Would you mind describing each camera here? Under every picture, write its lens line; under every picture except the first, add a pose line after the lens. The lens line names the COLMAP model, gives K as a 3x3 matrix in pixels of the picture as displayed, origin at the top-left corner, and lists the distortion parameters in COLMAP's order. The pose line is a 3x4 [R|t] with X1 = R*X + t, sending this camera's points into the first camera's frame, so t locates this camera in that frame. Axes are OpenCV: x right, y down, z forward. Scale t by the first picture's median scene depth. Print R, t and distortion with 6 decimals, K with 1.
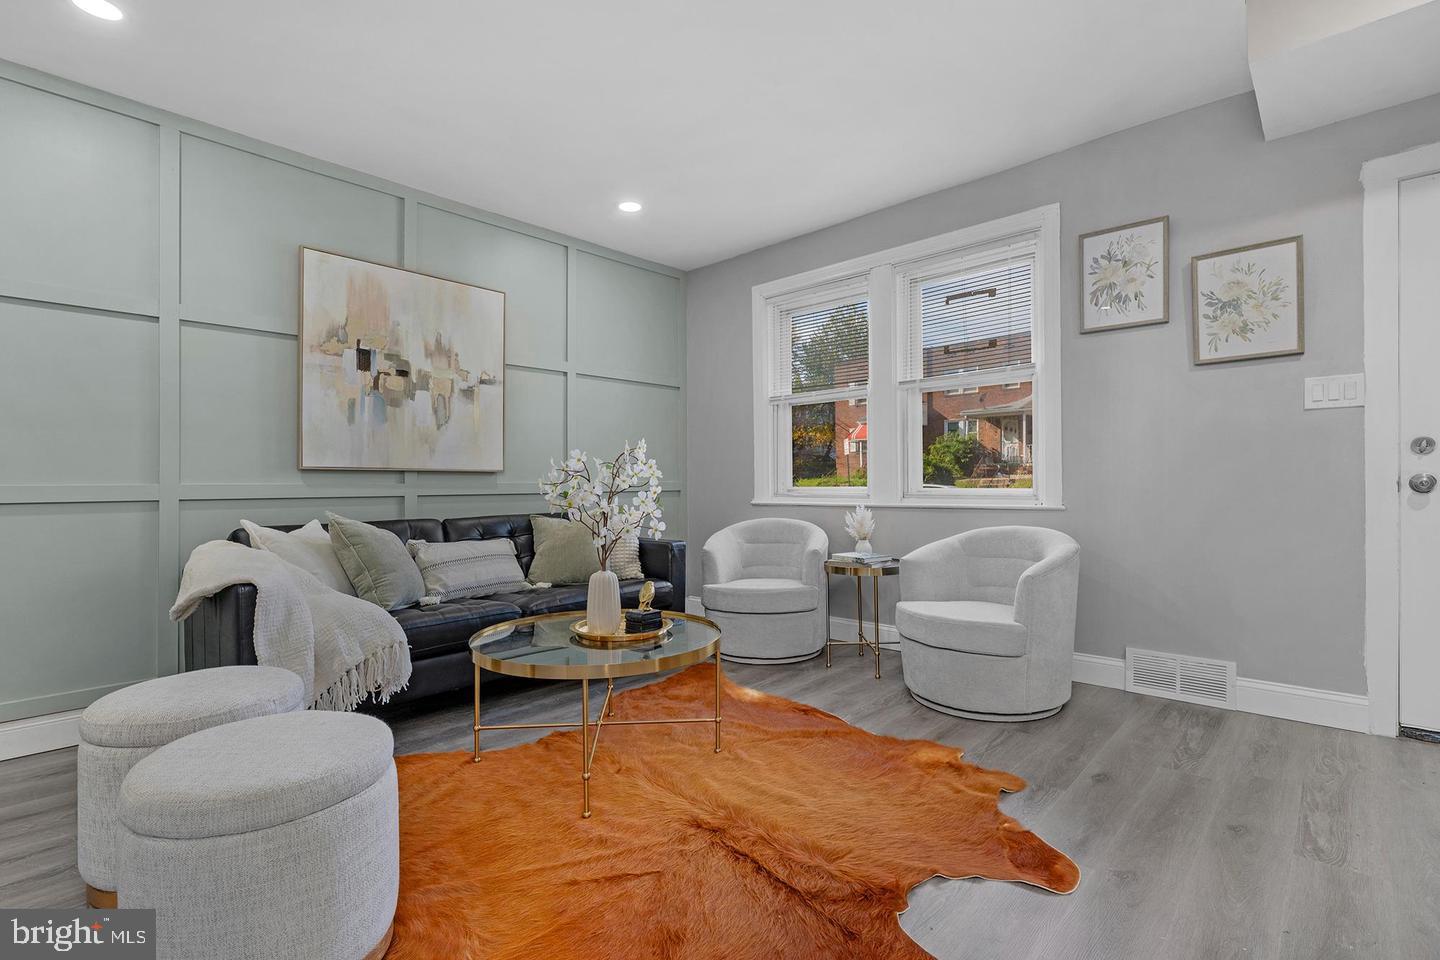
lens RADIAL K [[669.8, 0, 715.2], [0, 669.8, 484.0], [0, 0, 1]] dist [-0.000624, -0.000677]
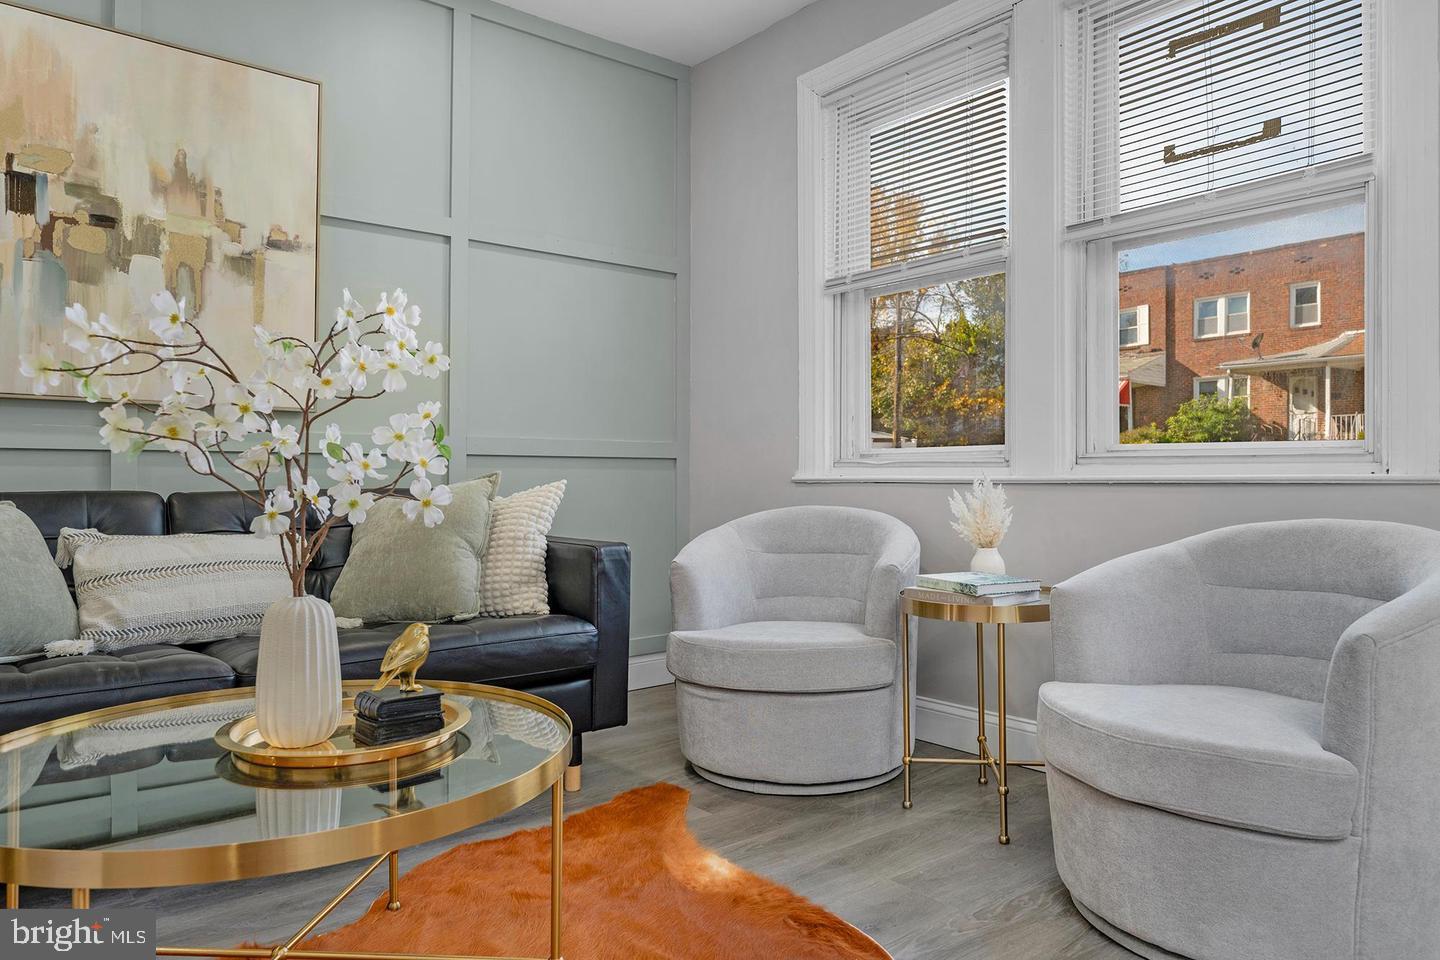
lens RADIAL K [[964.7, 0, 723.6], [0, 964.7, 476.7], [0, 0, 1]] dist [-0.015664, 0.017536]
pose [[0.991922, 0.008470, -0.126570, 0.129418], [-0.008818, 0.999959, -0.002188, 0.037906], [0.126546, 0.003286, 0.991955, 0.305505]]
